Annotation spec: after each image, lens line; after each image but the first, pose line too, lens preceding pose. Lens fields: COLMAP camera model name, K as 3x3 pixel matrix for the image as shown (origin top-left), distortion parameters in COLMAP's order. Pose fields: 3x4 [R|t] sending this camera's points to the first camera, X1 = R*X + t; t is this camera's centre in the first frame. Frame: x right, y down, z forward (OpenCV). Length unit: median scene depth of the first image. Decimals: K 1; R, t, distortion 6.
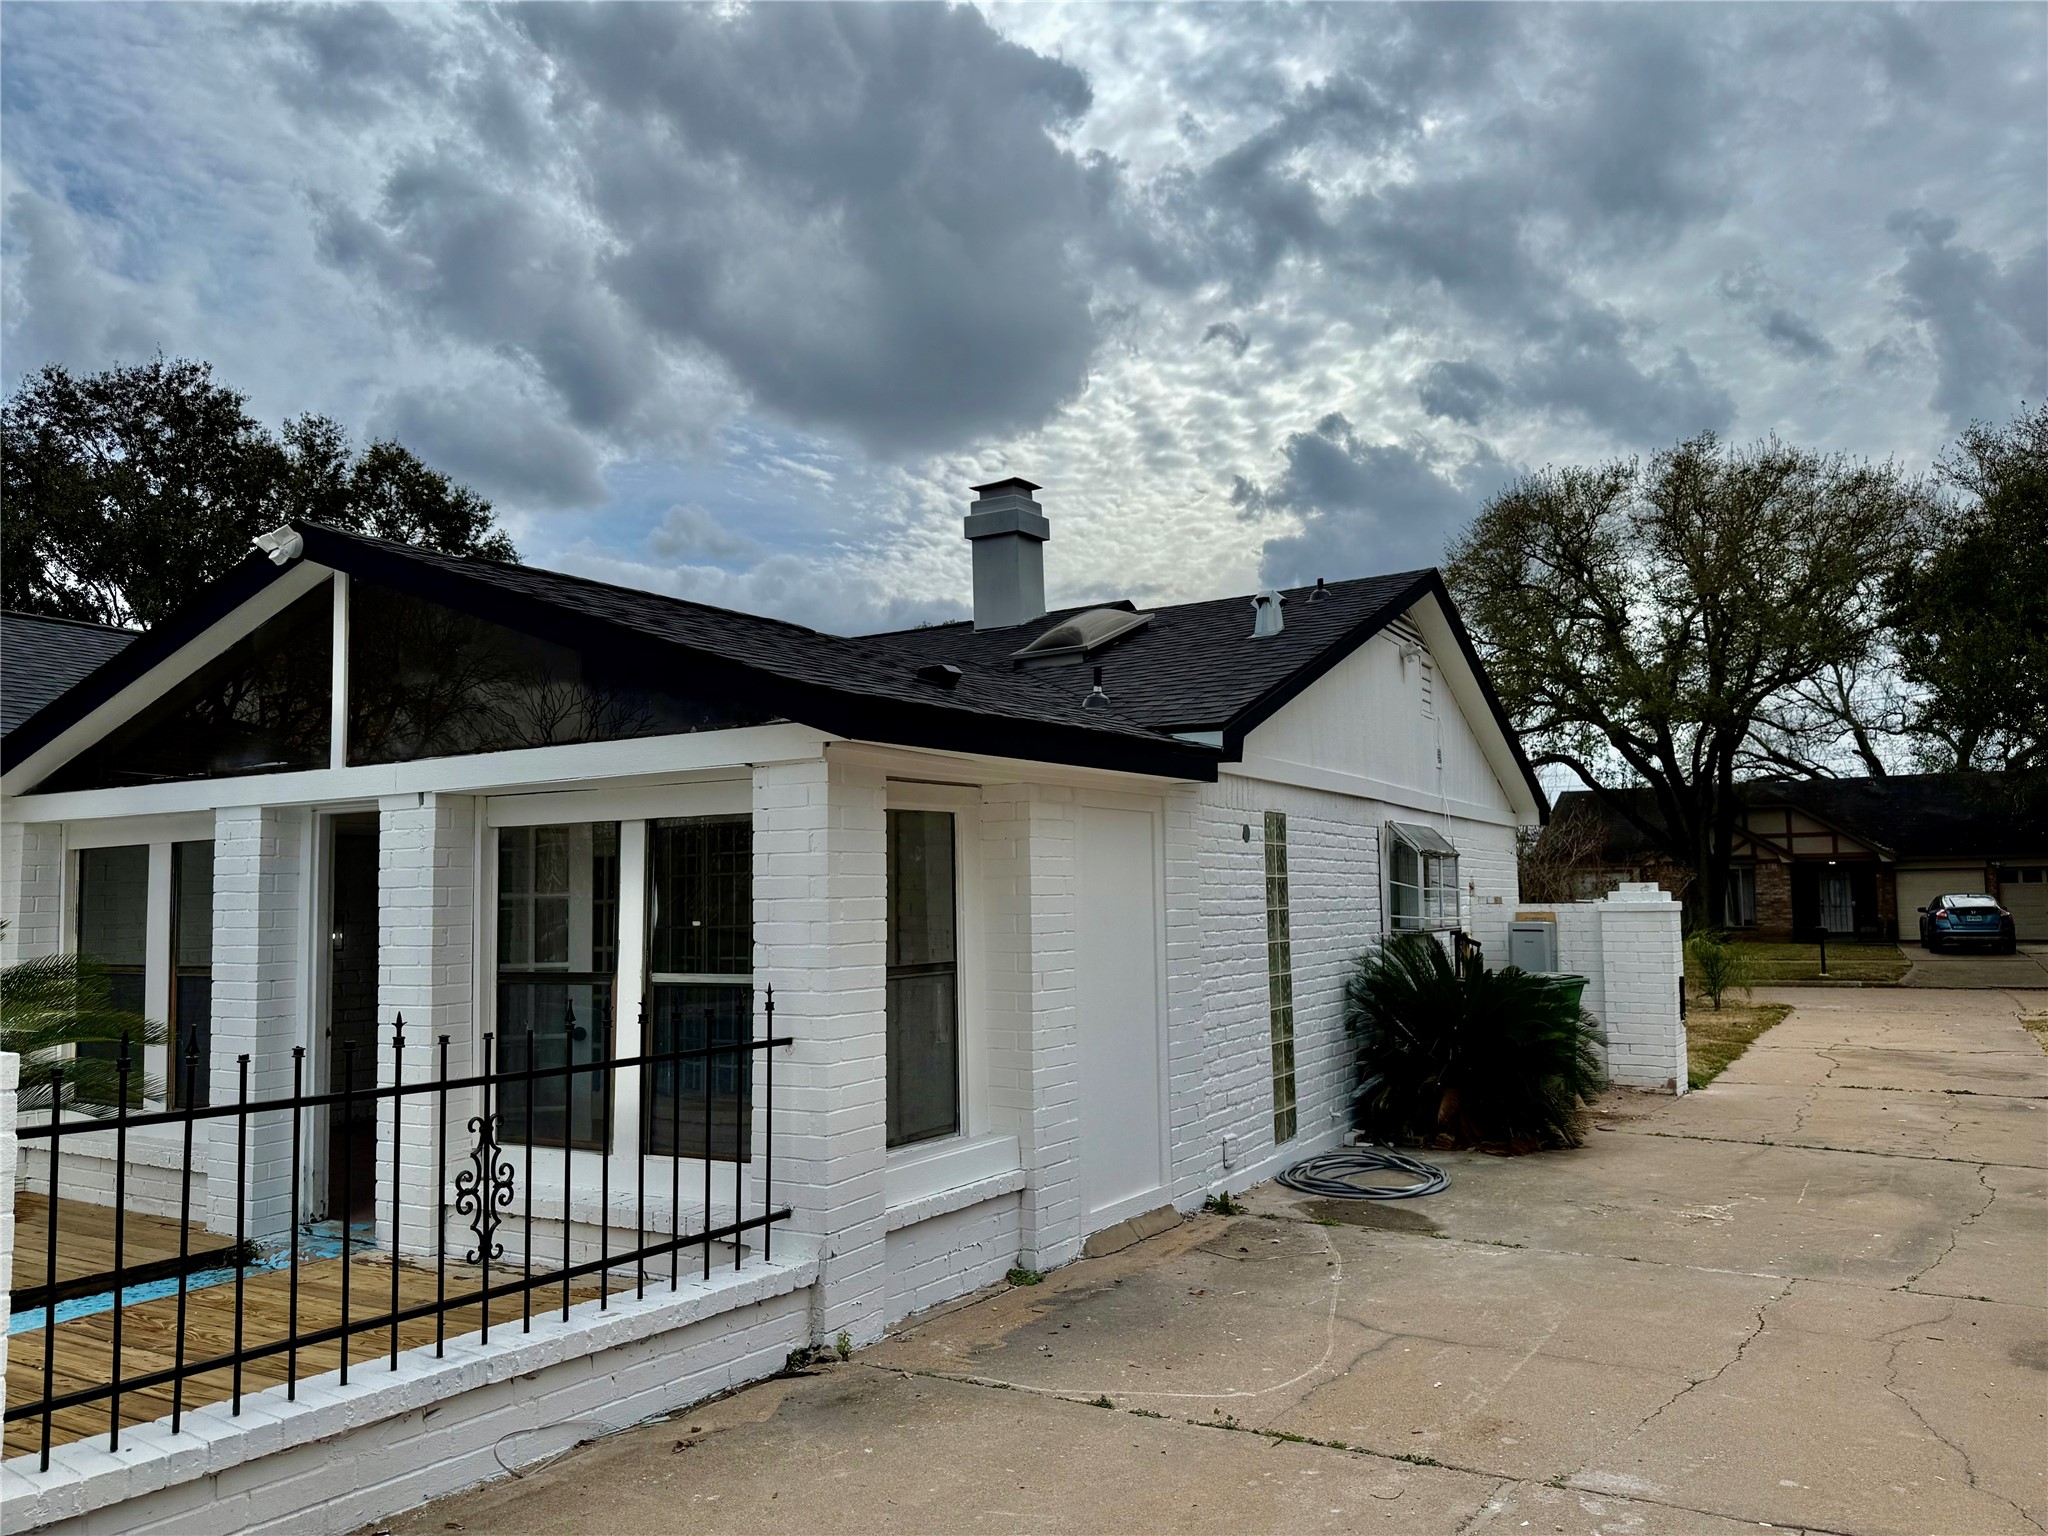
lens RADIAL K [[1435.9, 0, 1025.8], [0, 1435.9, 783.8], [0, 0, 1]] dist [0.063724, -0.083987]
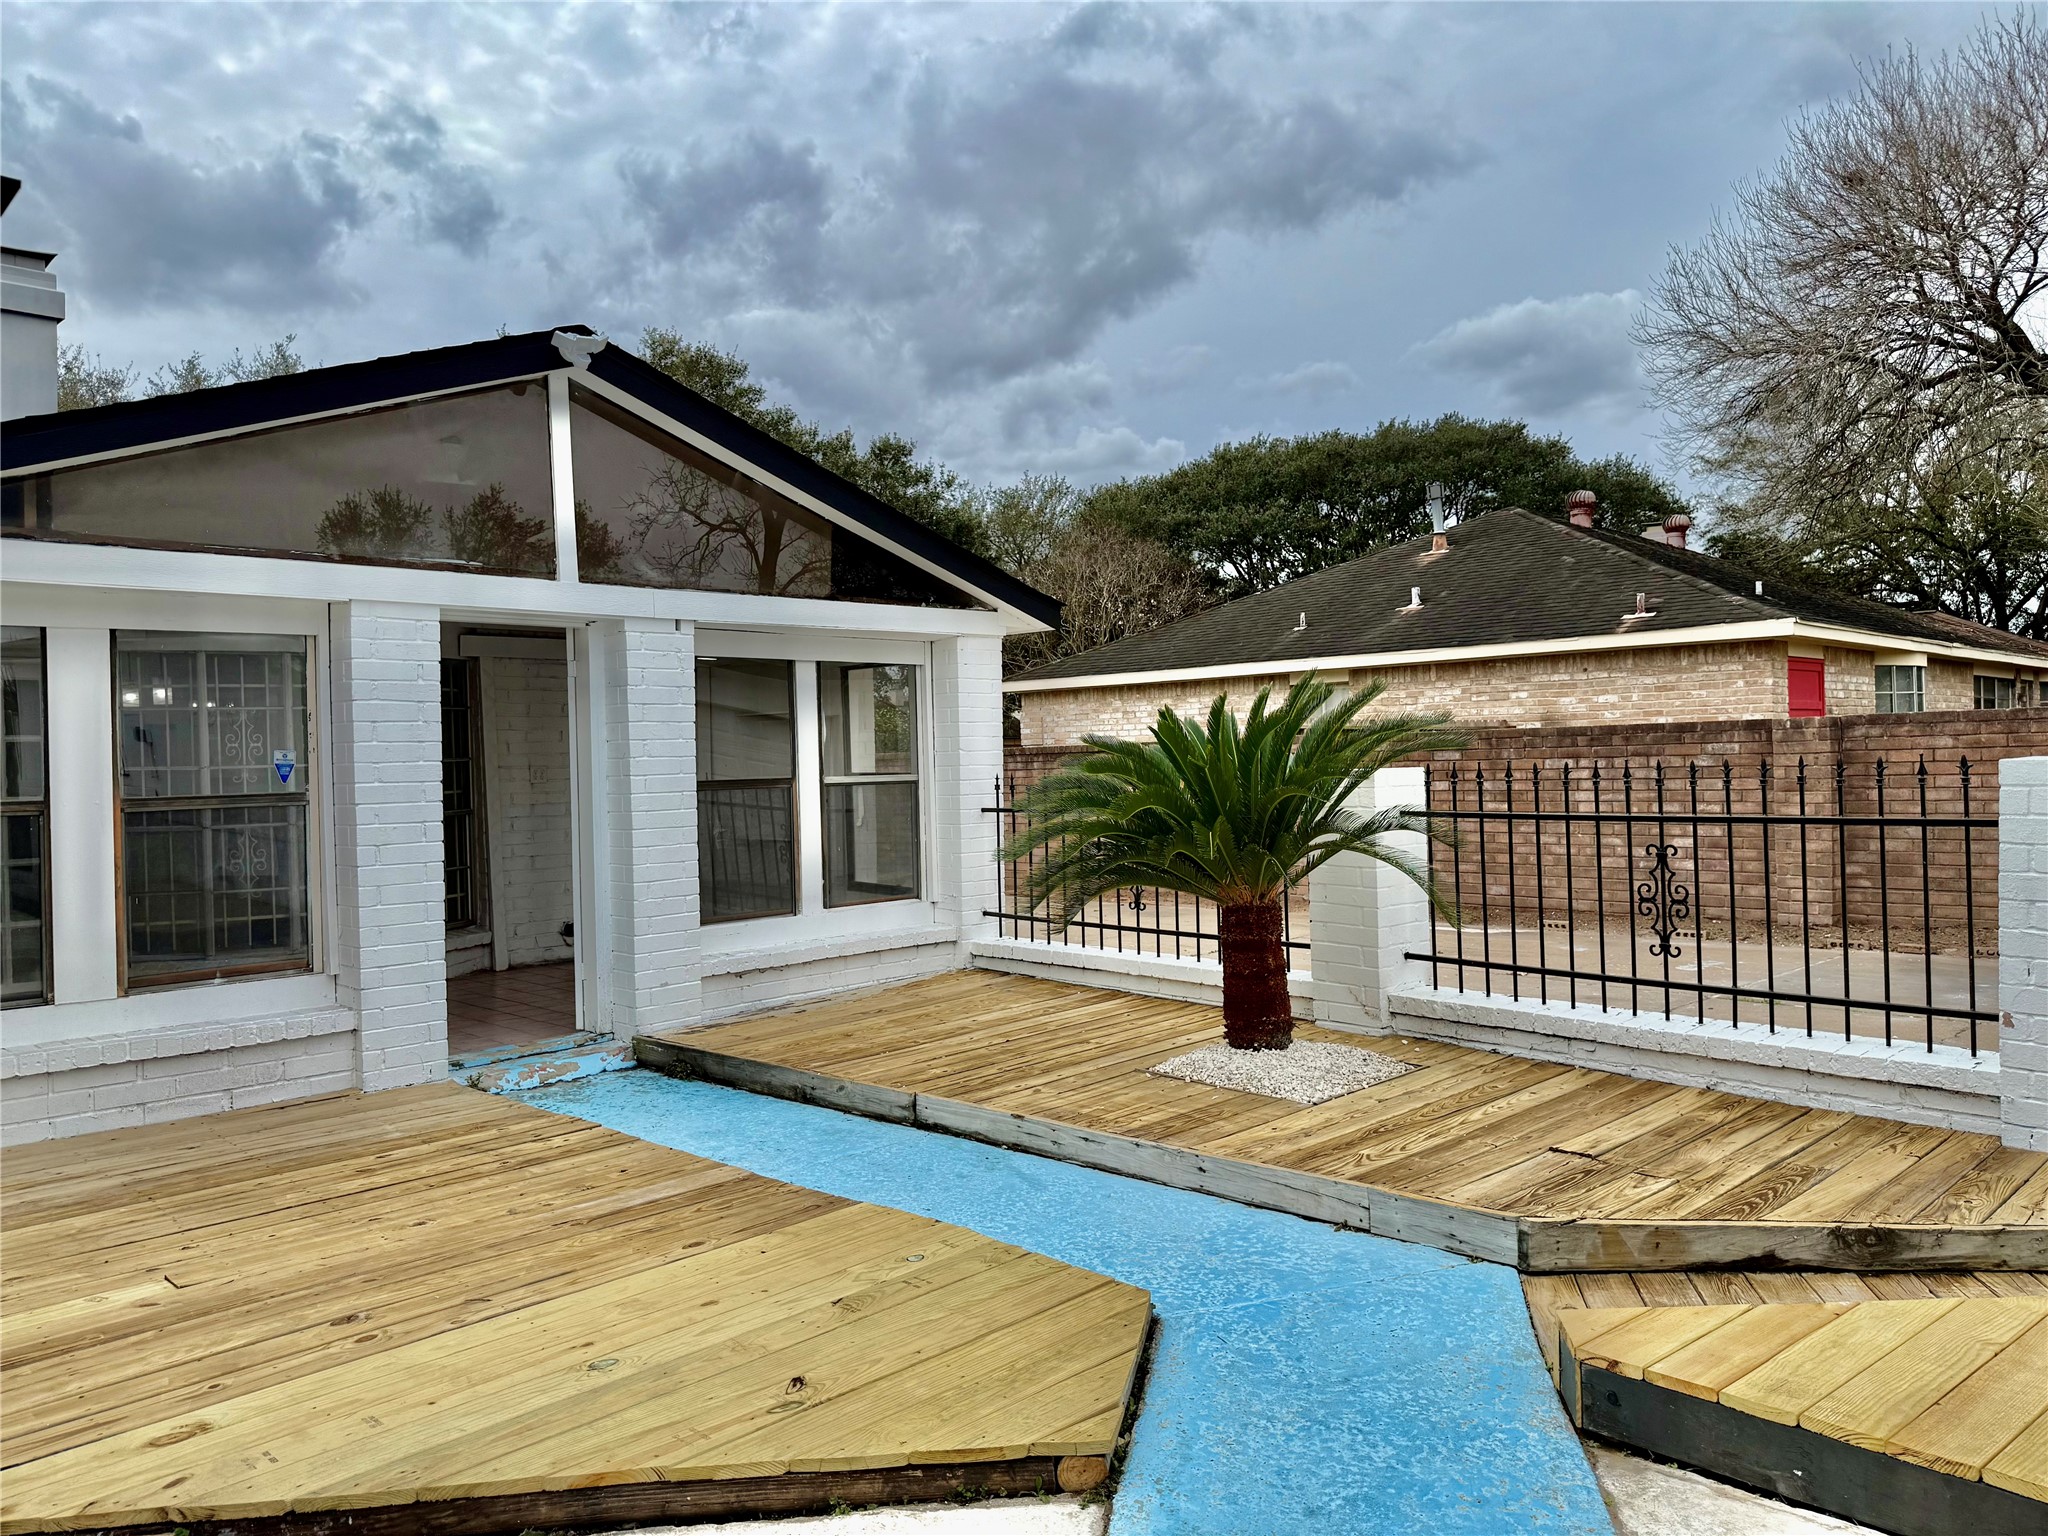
lens RADIAL K [[1435.9, 0, 1030.6], [0, 1435.9, 765.1], [0, 0, 1]] dist [0.063724, -0.083987]
pose [[0.258488, 0.005342, 0.966000, -1.026629], [-0.059143, 0.998196, 0.010306, 0.065522], [-0.964202, -0.059797, 0.258338, 0.319752]]
